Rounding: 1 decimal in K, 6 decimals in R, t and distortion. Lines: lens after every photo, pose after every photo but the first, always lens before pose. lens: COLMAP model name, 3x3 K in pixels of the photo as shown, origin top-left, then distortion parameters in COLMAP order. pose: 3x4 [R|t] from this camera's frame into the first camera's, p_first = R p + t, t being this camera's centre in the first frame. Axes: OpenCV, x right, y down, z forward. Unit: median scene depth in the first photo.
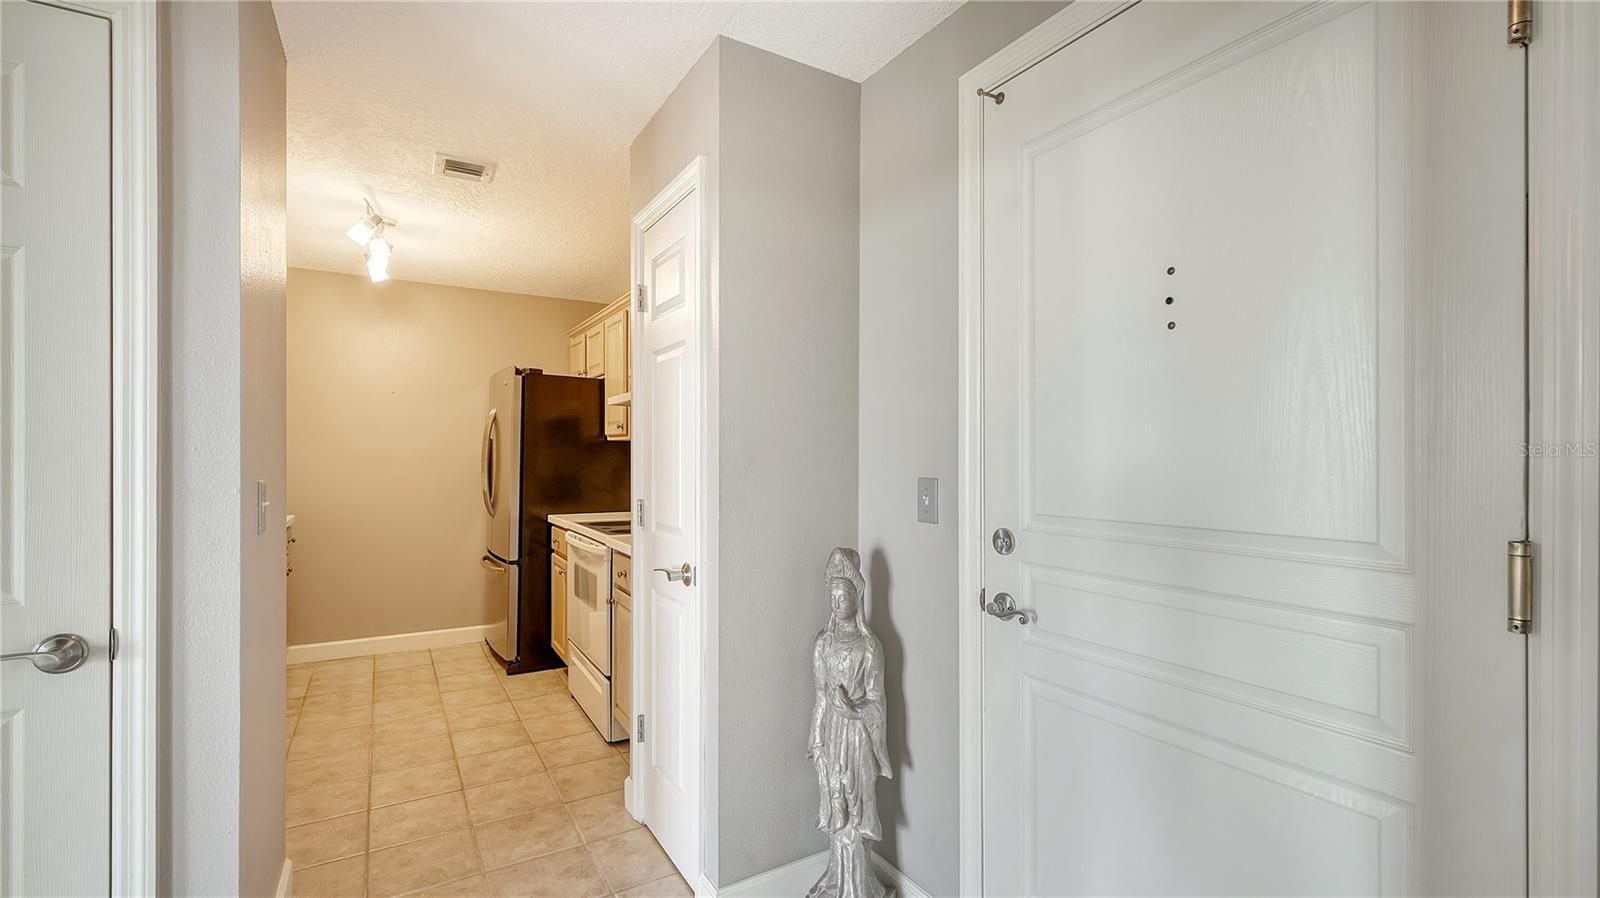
lens RADIAL K [[685.0, 0, 803.9], [0, 685.0, 454.4], [0, 0, 1]] dist [-0.000460, 0.000042]
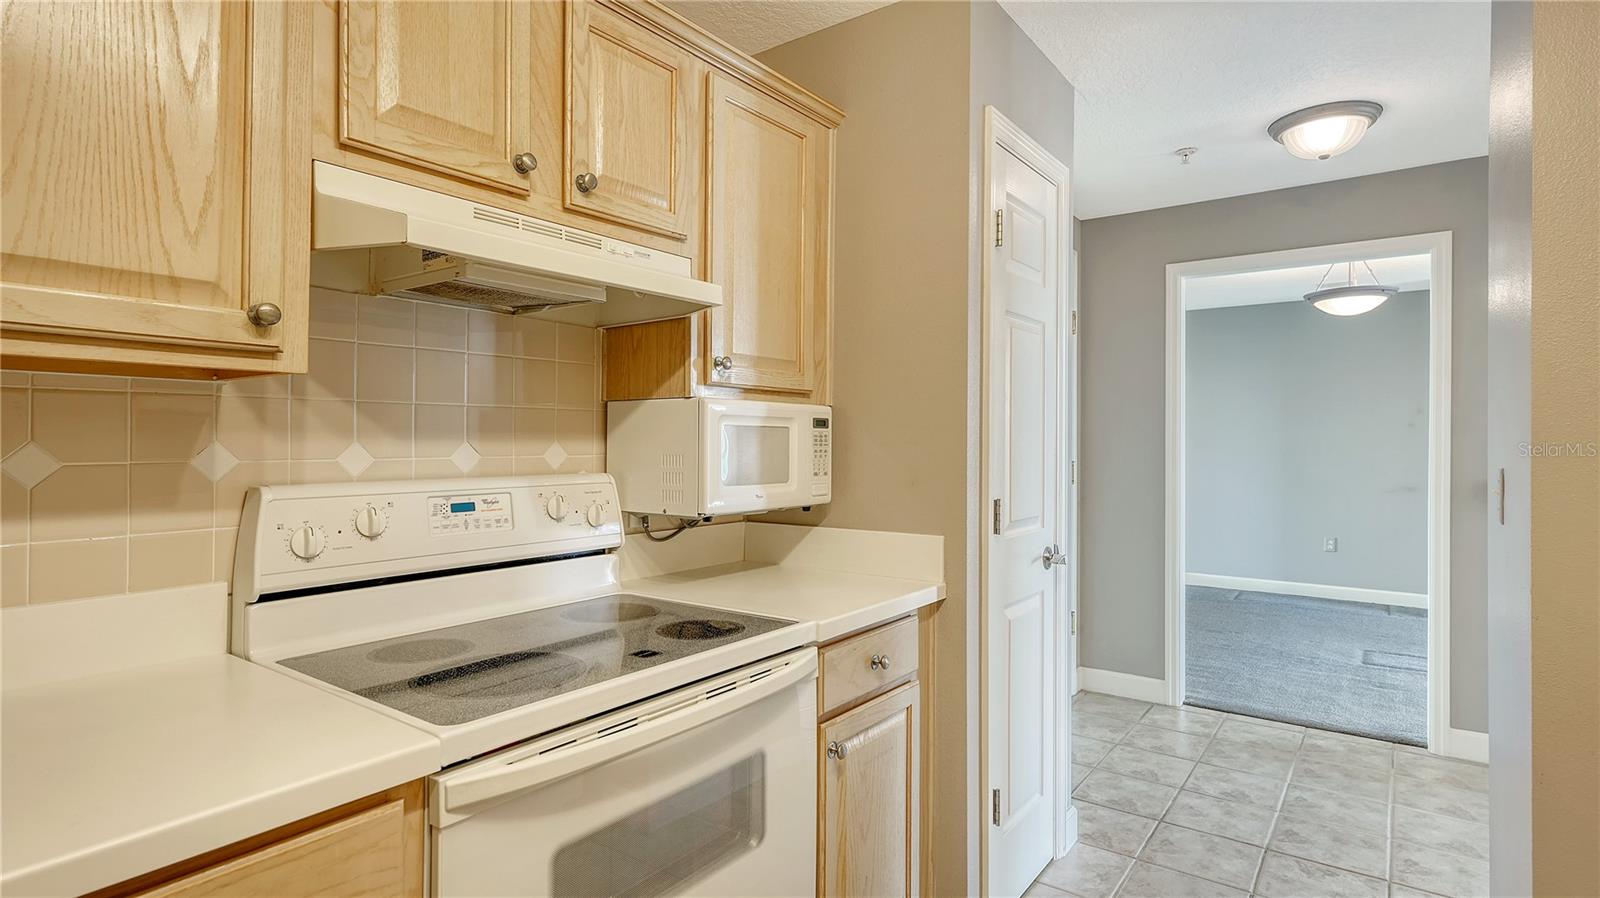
lens RADIAL K [[807.5, 0, 797.9], [0, 807.5, 438.3], [0, 0, 1]] dist [0.000171, -0.000008]
pose [[-0.374755, -0.005361, 0.927109, -0.567913], [-0.007717, 0.999967, 0.002663, -0.000876], [-0.927092, -0.006156, -0.374784, 0.891906]]
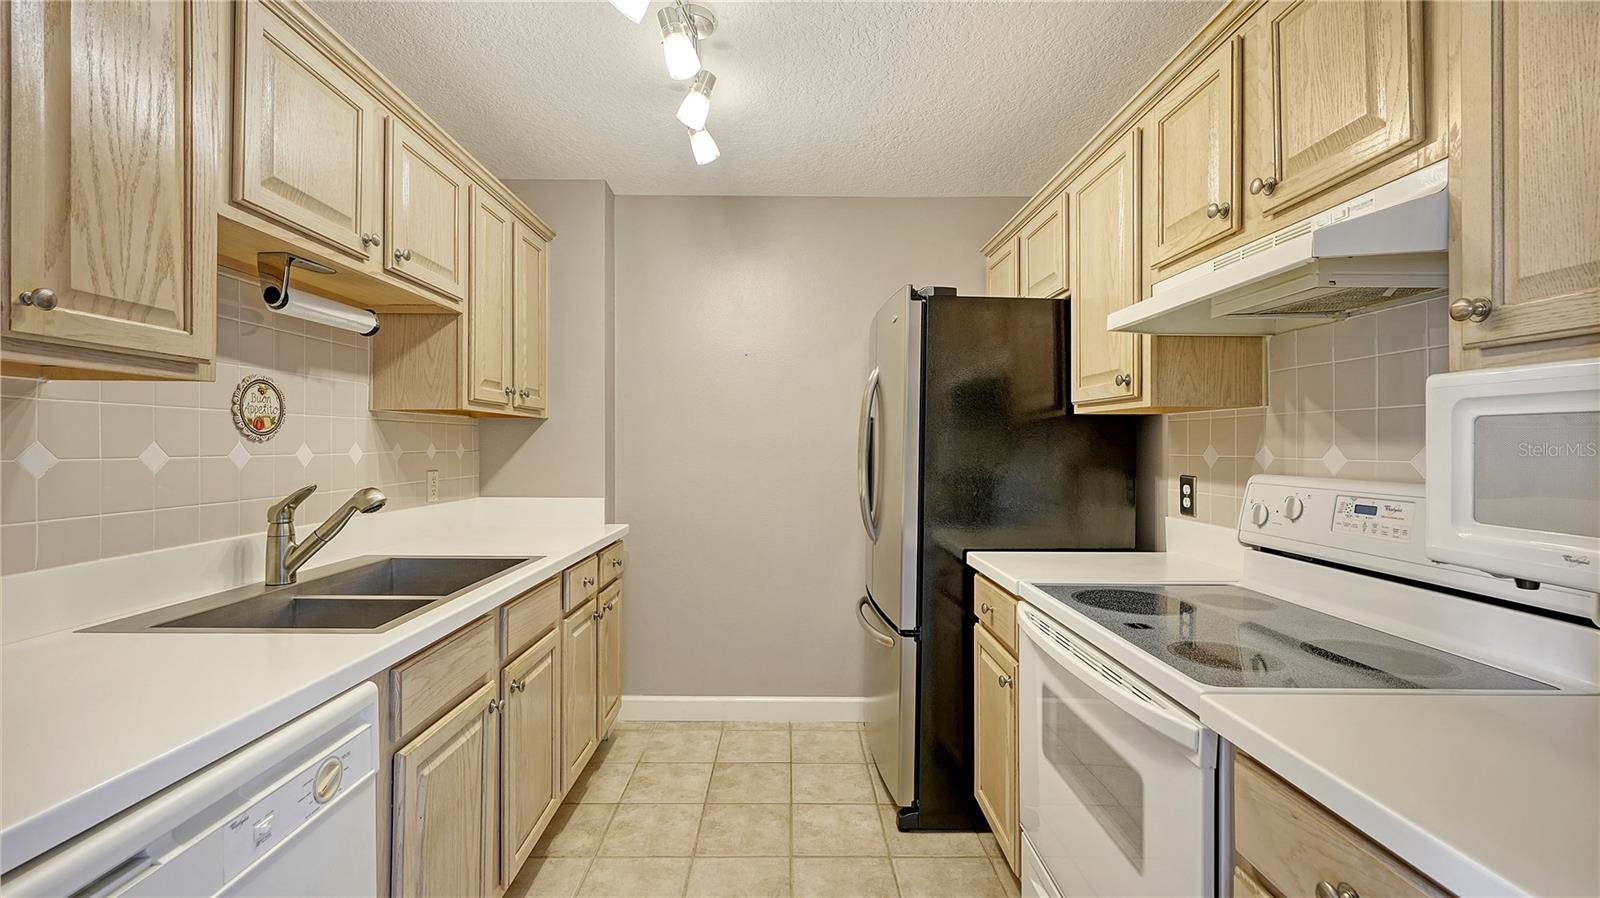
lens RADIAL K [[674.4, 0, 796.2], [0, 674.4, 444.3], [0, 0, 1]] dist [0.000388, -0.000040]
pose [[0.858545, -0.002154, -0.512733, -0.214249], [0.002780, 0.999996, 0.000454, 0.001751], [0.512730, -0.001816, 0.858548, 0.467034]]
